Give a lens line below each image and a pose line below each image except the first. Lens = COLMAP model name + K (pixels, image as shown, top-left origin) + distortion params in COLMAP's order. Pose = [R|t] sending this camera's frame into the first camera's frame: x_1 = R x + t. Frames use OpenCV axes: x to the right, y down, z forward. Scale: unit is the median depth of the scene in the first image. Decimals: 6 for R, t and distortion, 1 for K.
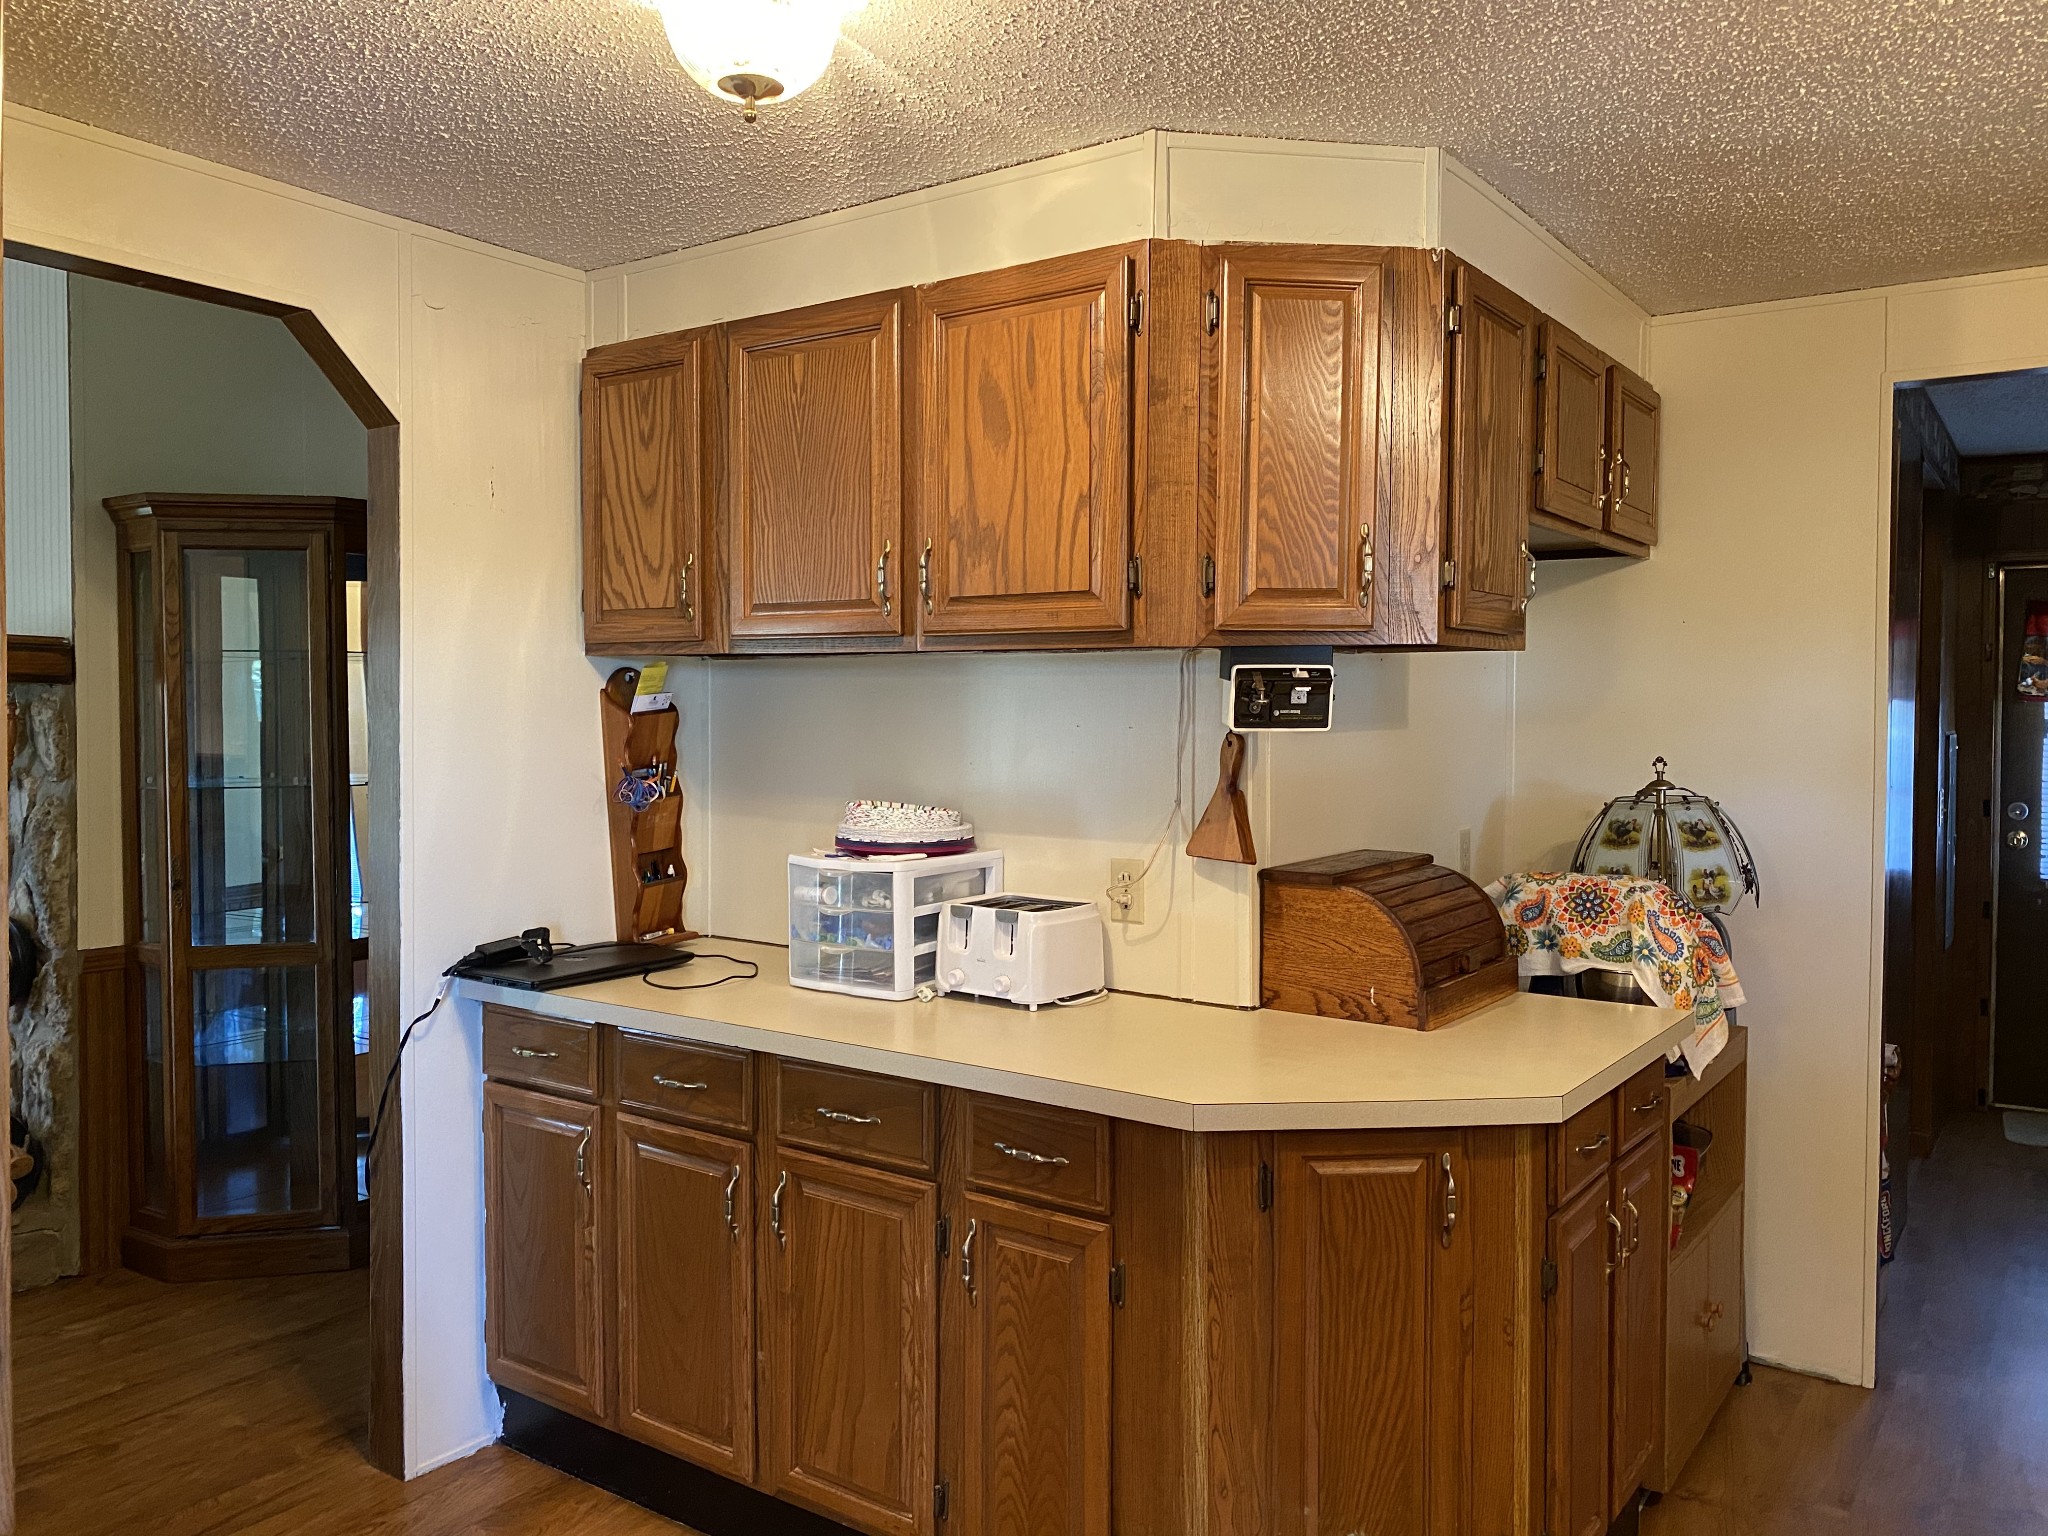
lens RADIAL K [[1564.3, 0, 1040.9], [0, 1564.3, 766.1], [0, 0, 1]] dist [0.033589, -0.013935]
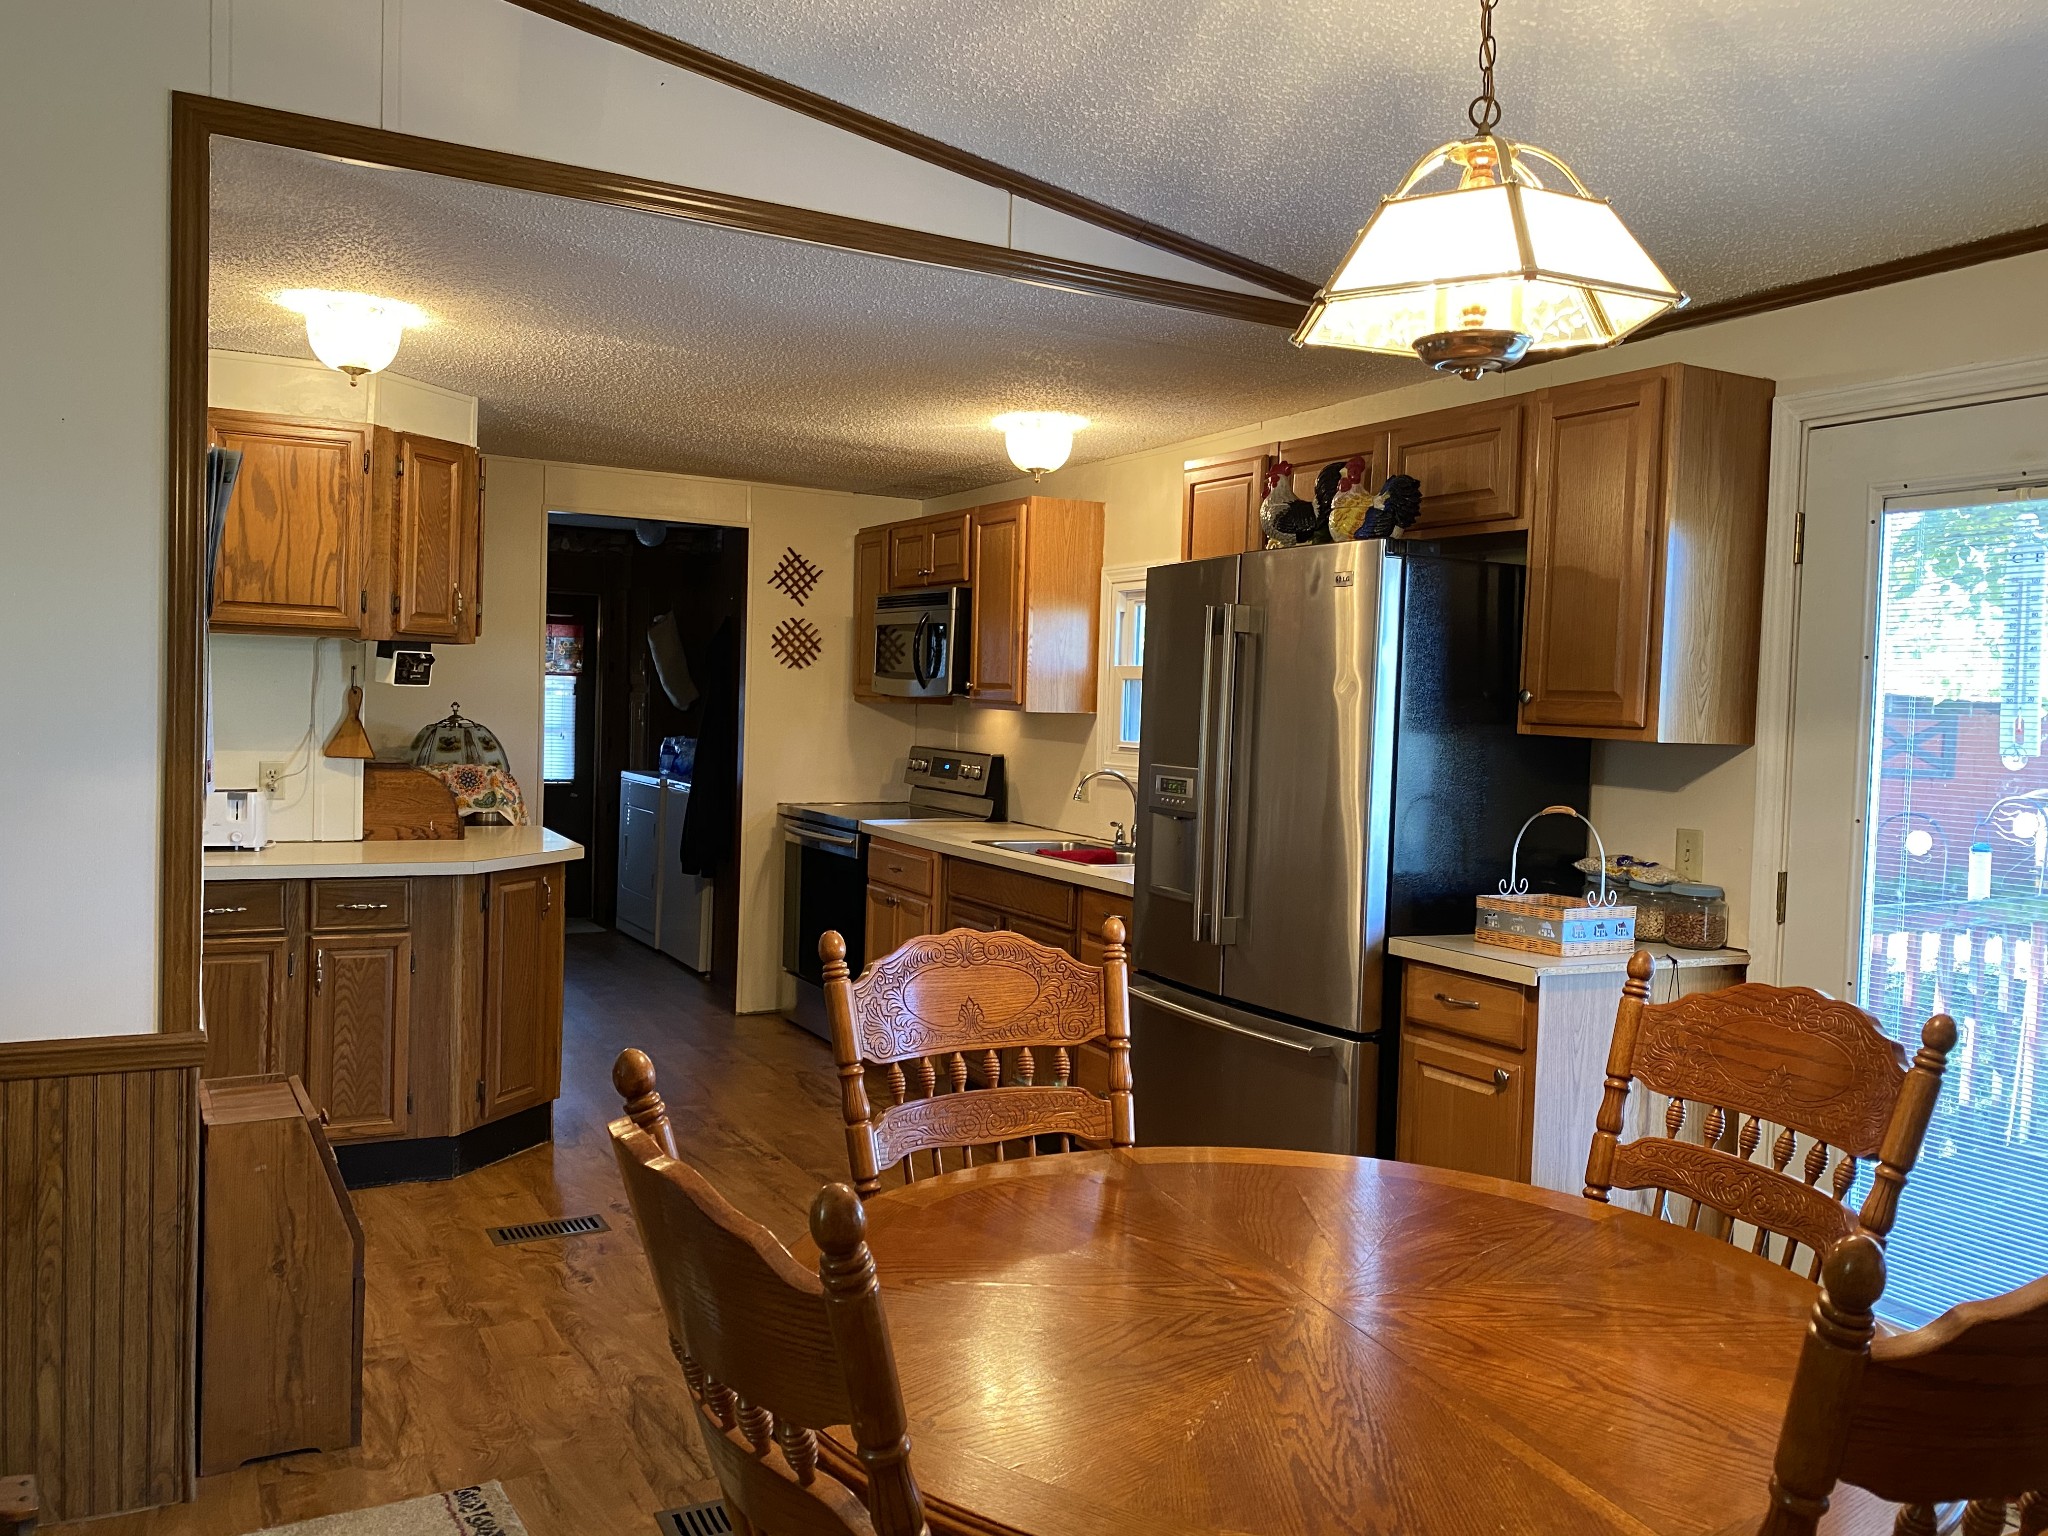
lens RADIAL K [[1564.3, 0, 1044.1], [0, 1564.3, 762.2], [0, 0, 1]] dist [0.033589, -0.013935]
pose [[0.442297, -0.026449, 0.896478, -1.179529], [0.002425, 0.999597, 0.028295, 0.017295], [-0.896865, -0.010341, 0.442183, -0.517044]]
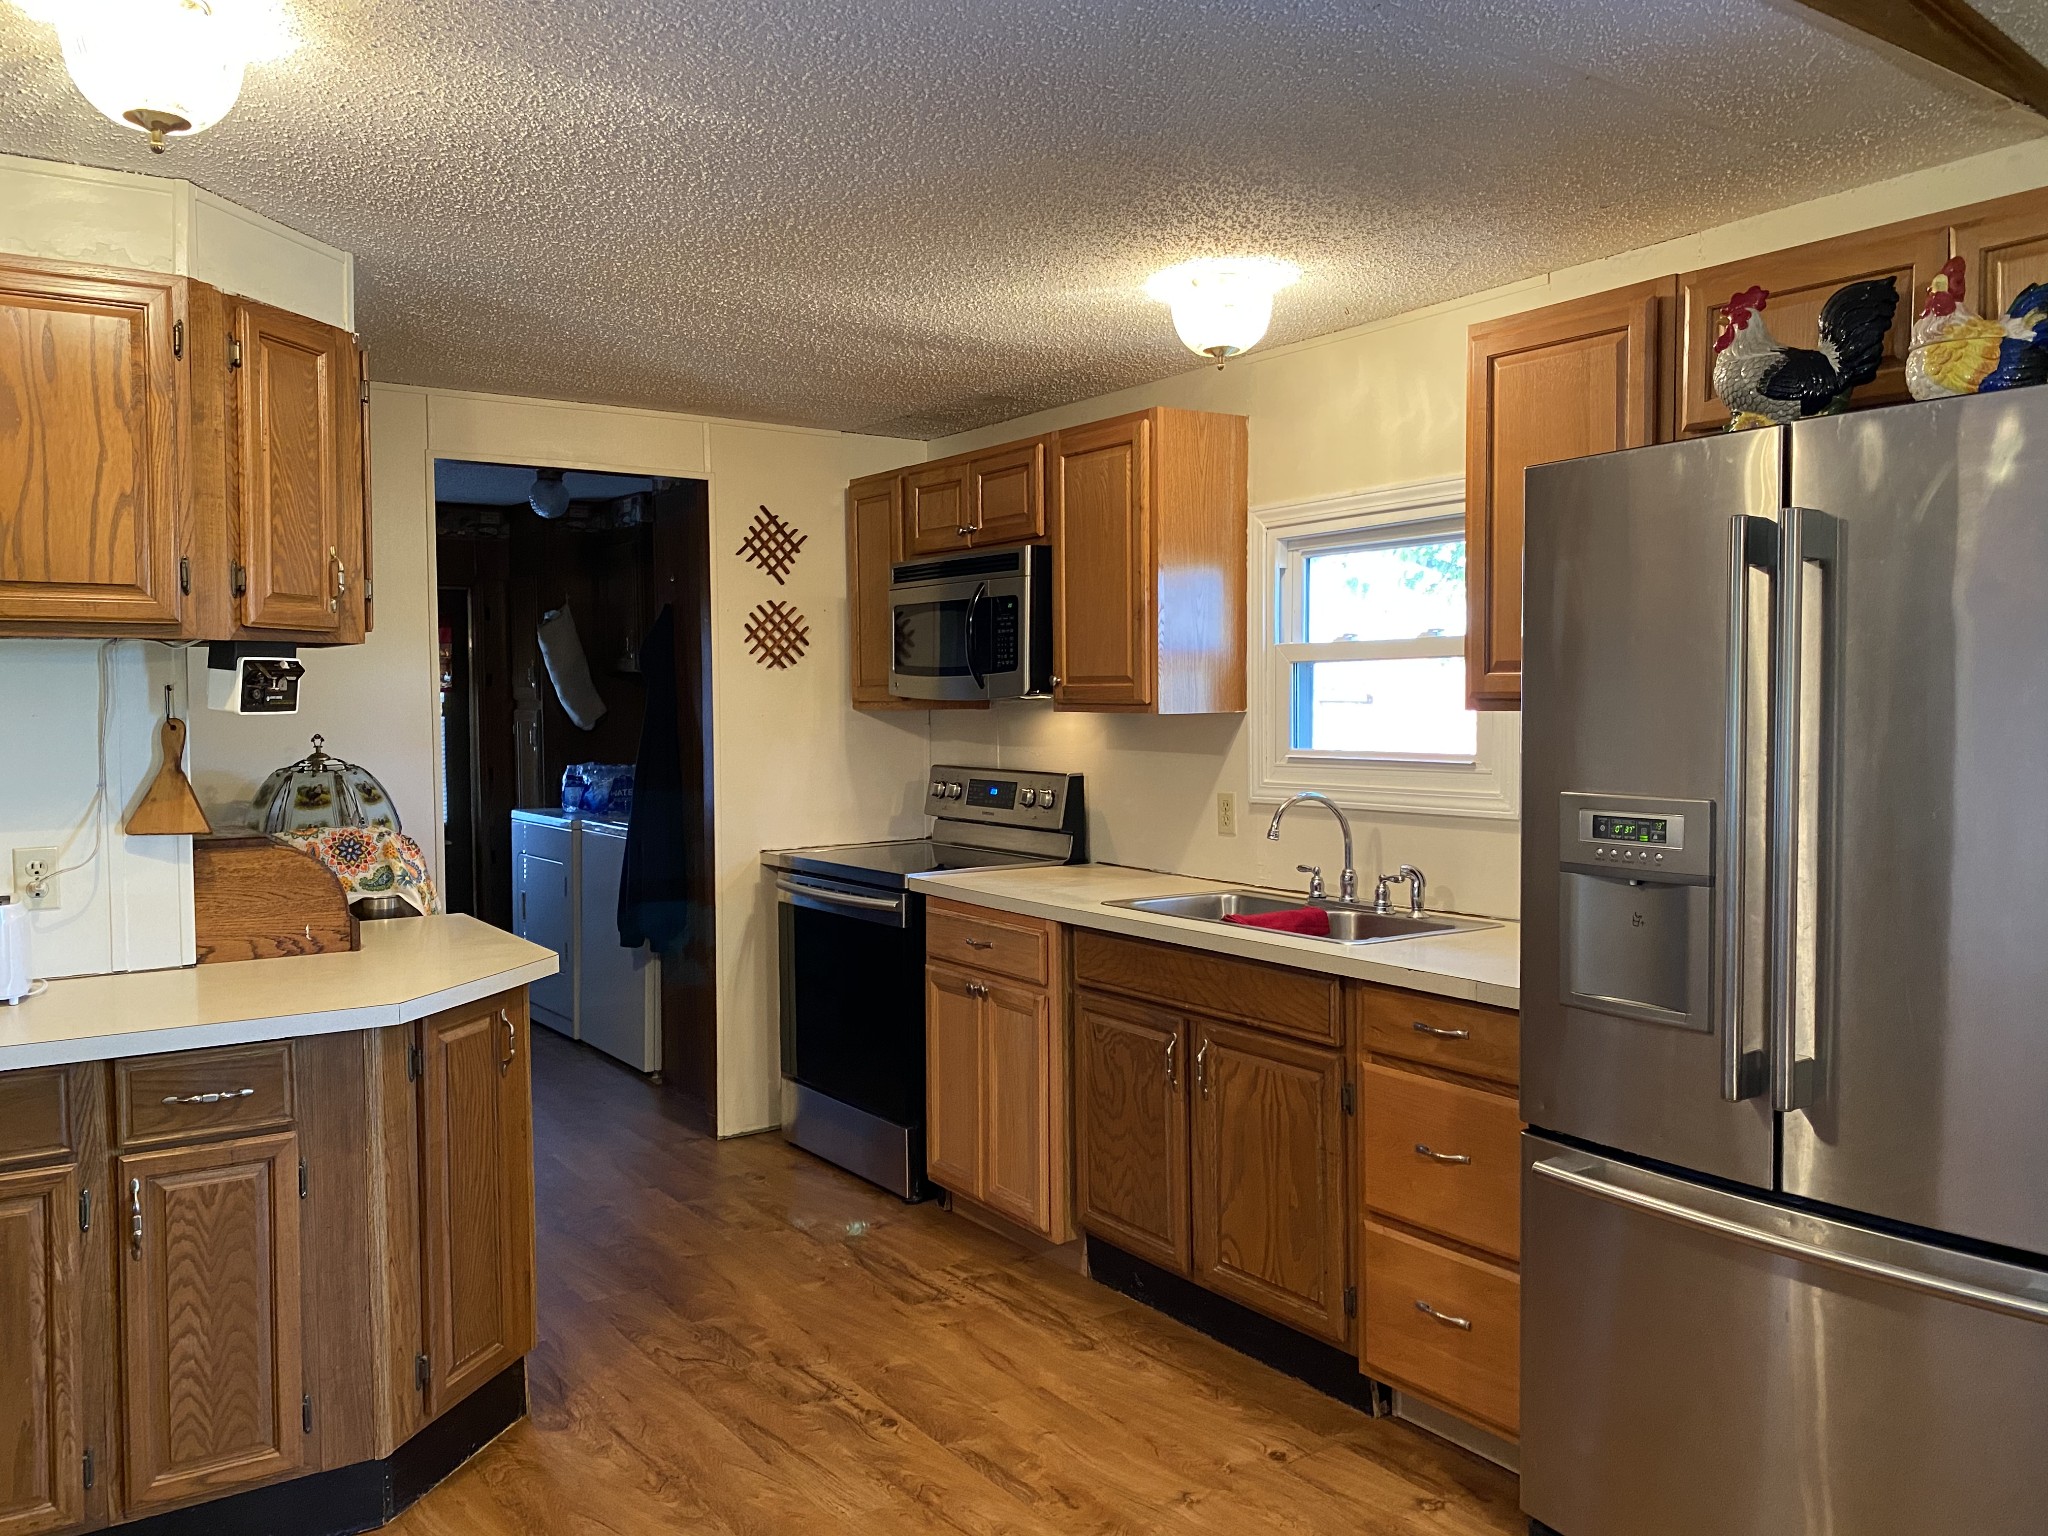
lens RADIAL K [[1564.3, 0, 1021.5], [0, 1564.3, 767.0], [0, 0, 1]] dist [0.033589, -0.013935]
pose [[0.350080, -0.048448, 0.935466, -0.731919], [0.043576, 0.998423, 0.035402, 0.000176], [-0.935706, 0.028370, 0.351639, 0.052409]]
